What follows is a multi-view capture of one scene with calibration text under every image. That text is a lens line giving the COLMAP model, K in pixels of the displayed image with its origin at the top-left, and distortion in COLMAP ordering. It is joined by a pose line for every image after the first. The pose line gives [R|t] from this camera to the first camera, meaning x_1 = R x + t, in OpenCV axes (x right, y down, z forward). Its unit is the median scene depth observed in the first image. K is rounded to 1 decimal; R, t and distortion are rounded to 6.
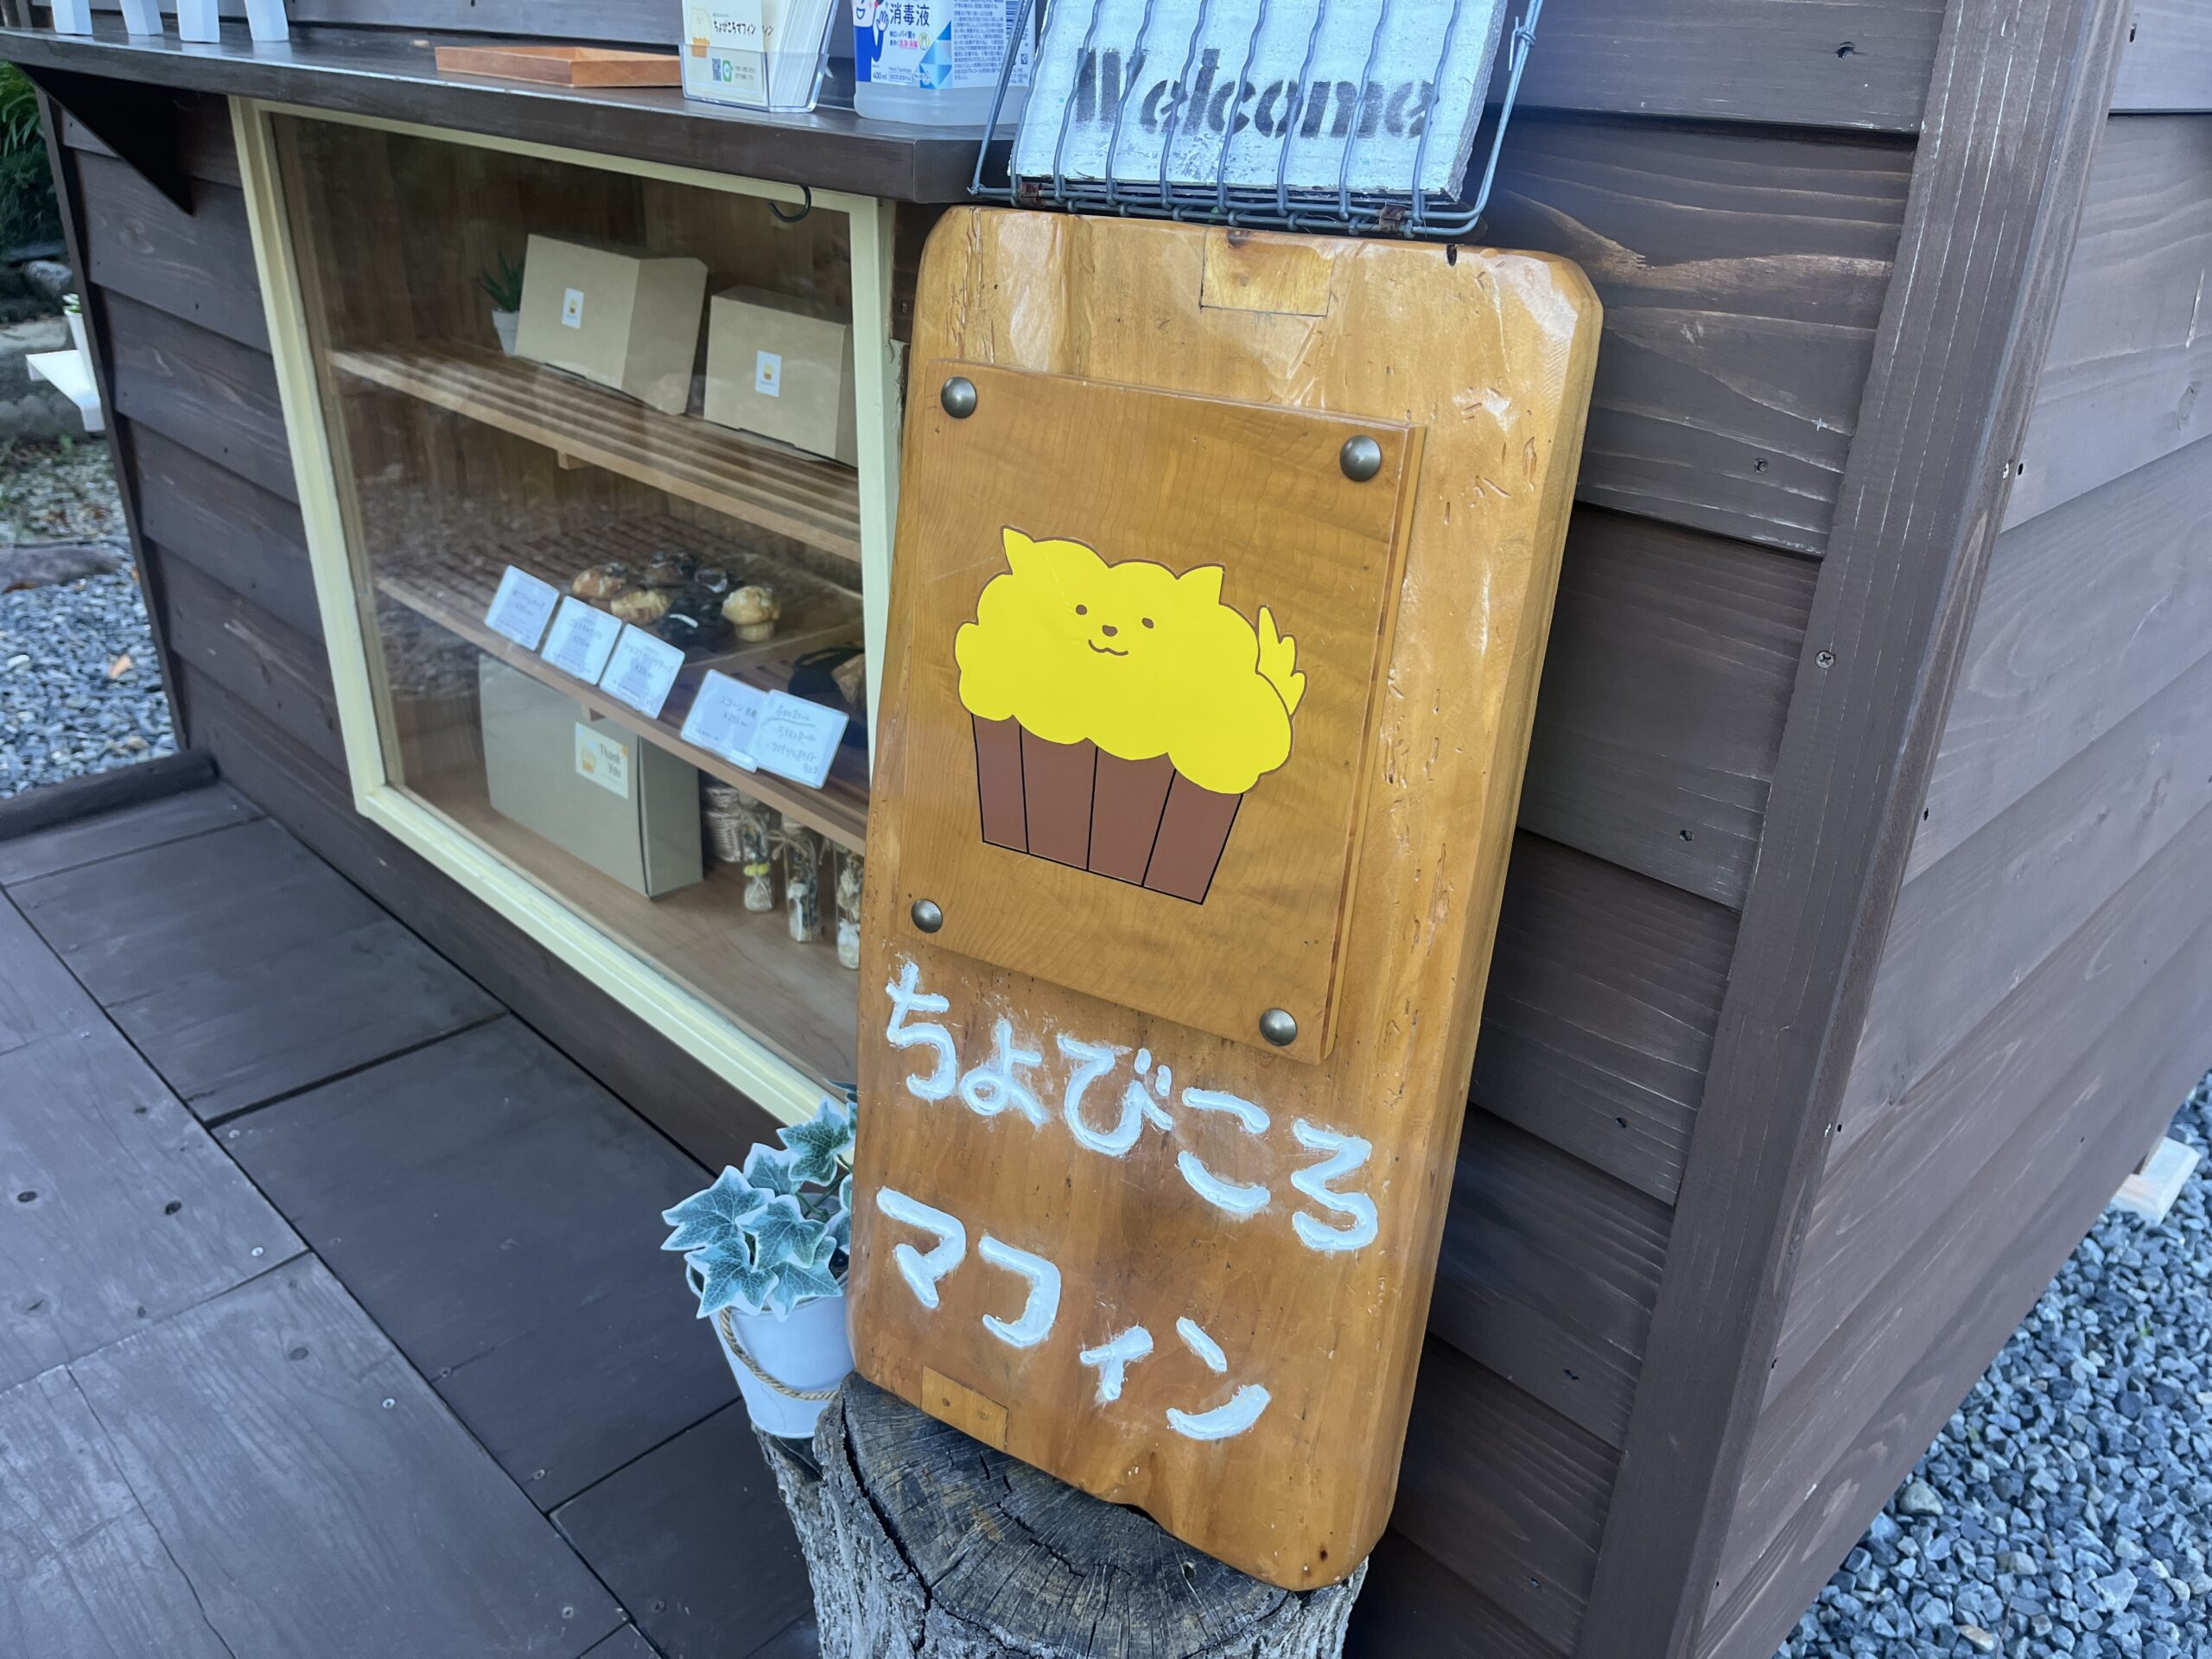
lens RADIAL K [[1680.4, 0, 1110.1], [0, 1680.4, 829.7], [0, 0, 1]] dist [0.047723, -0.051482]
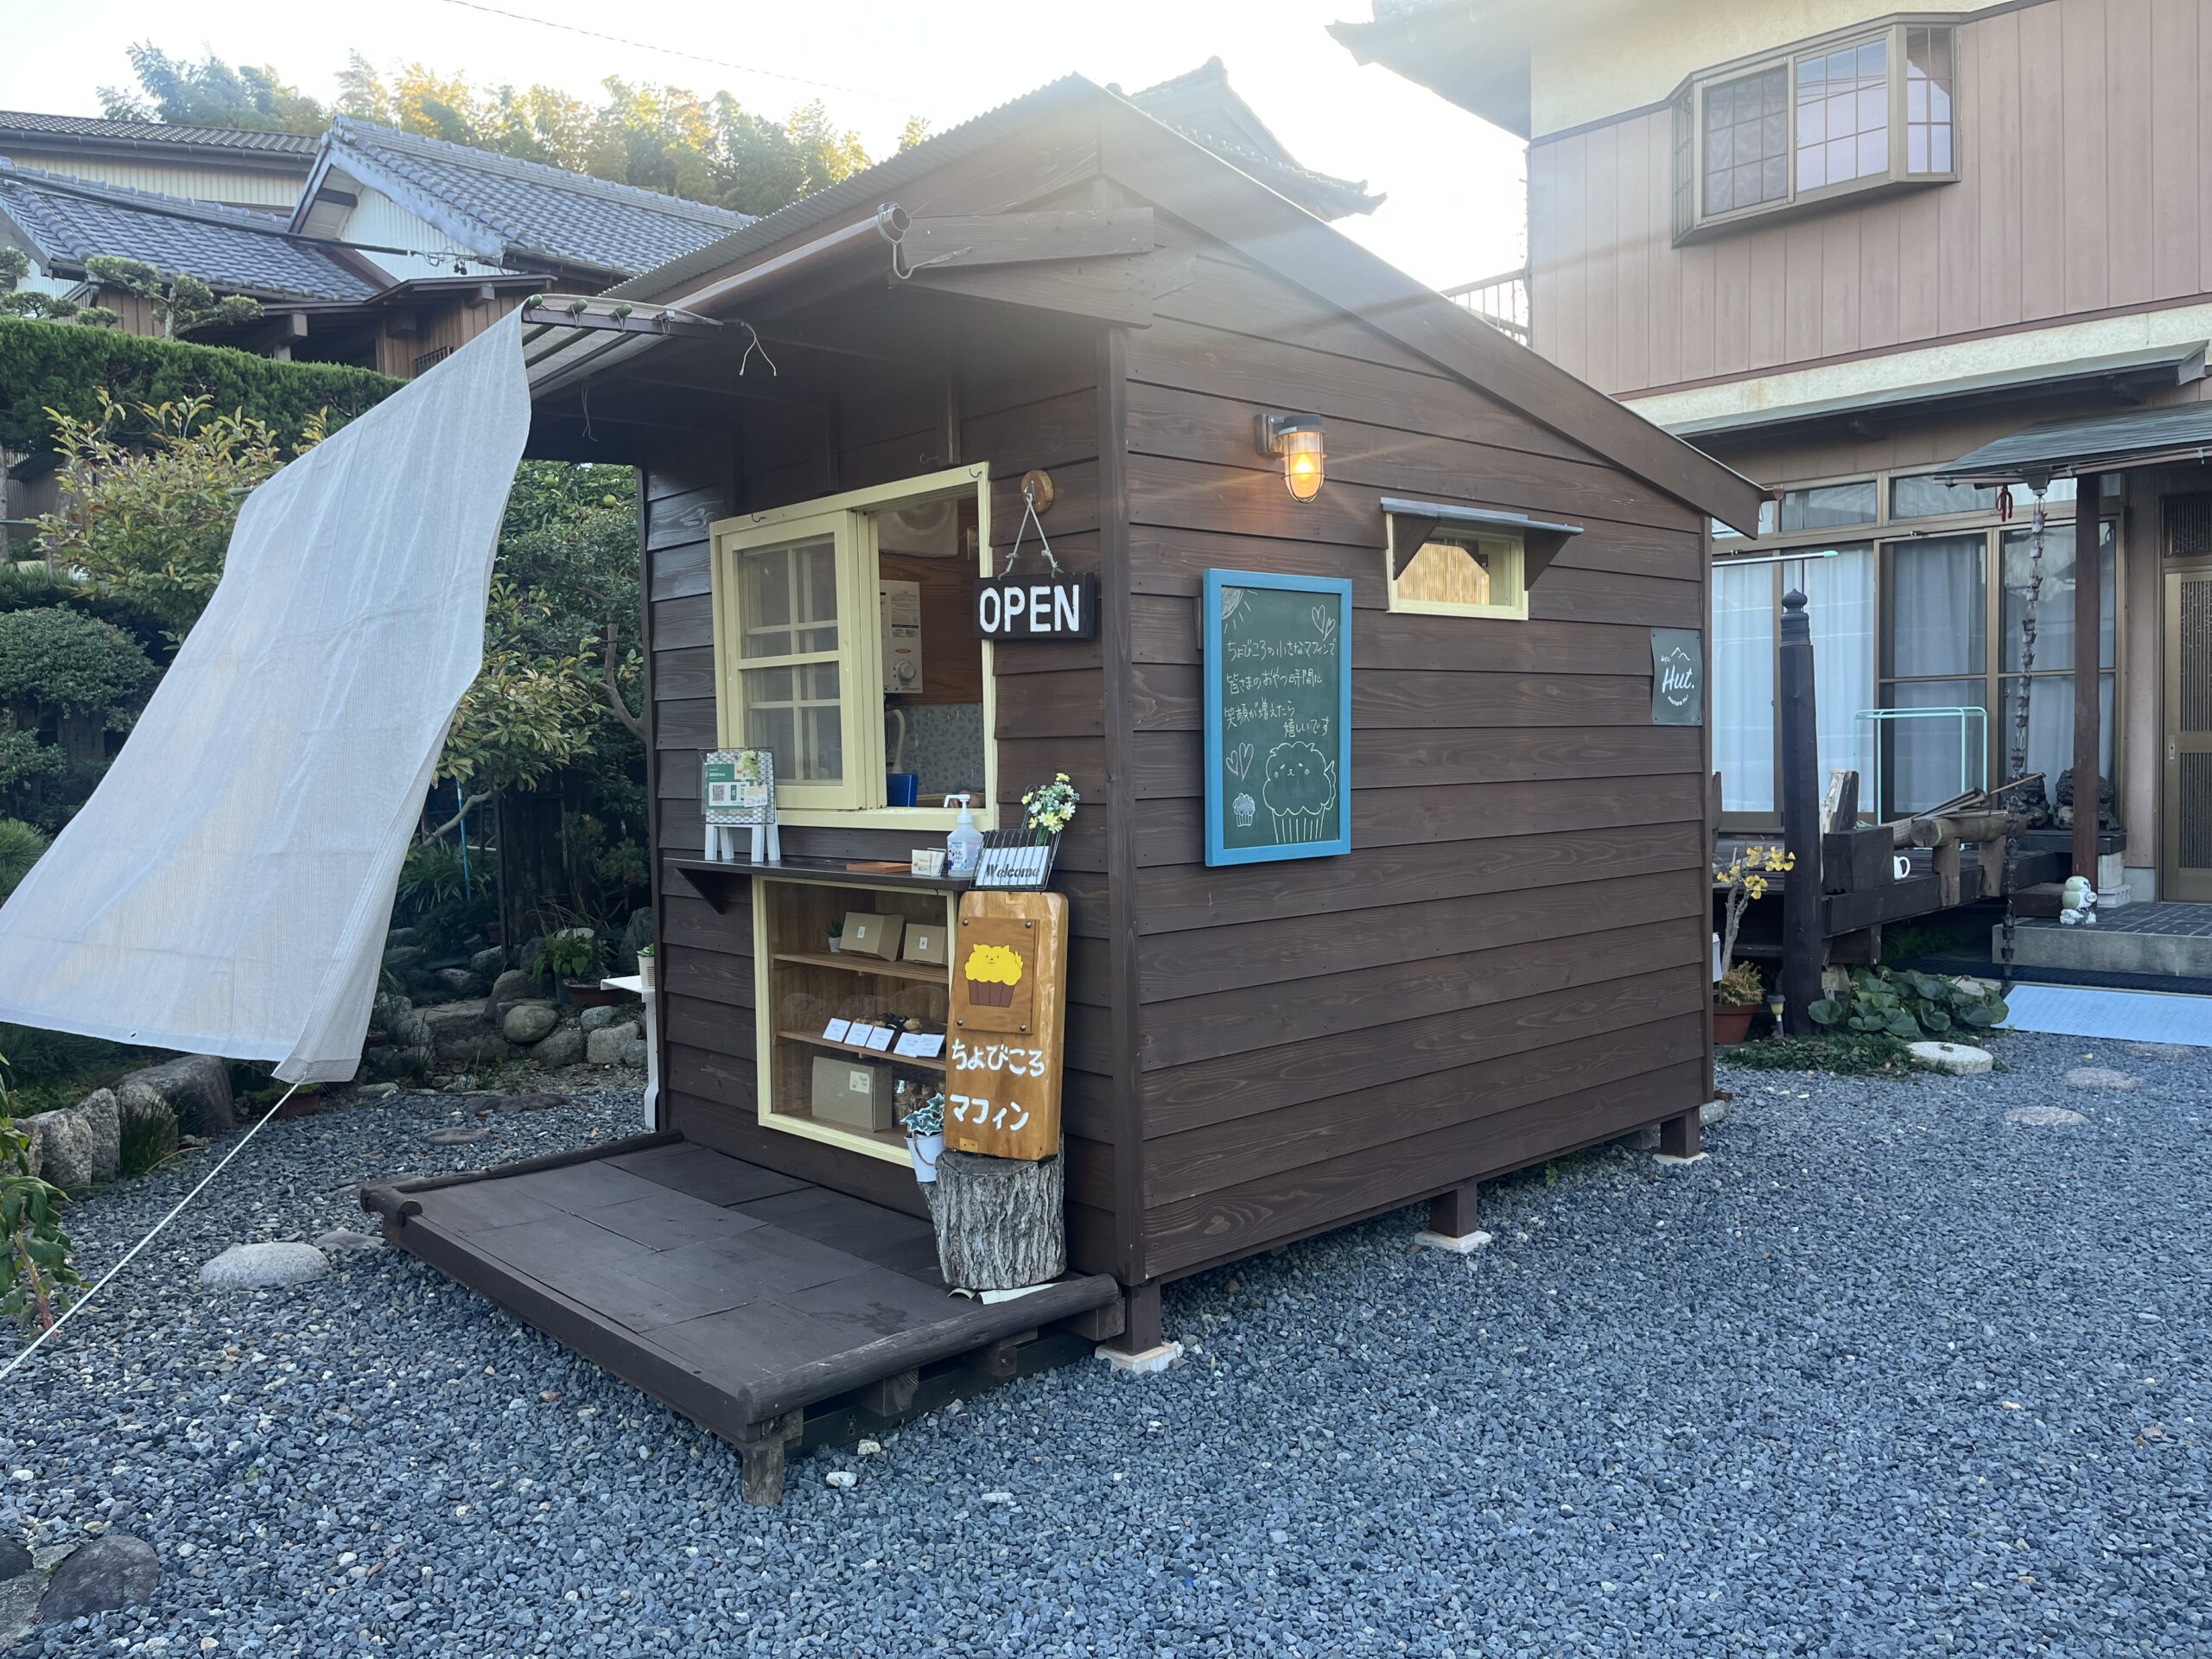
lens RADIAL K [[1680.4, 0, 1104.0], [0, 1680.4, 816.6], [0, 0, 1]] dist [0.047723, -0.051482]
pose [[0.997377, -0.051064, -0.051303, 0.603585], [0.026328, 0.916130, -0.400015, 1.494346], [0.067426, 0.397615, 0.915072, -3.781165]]
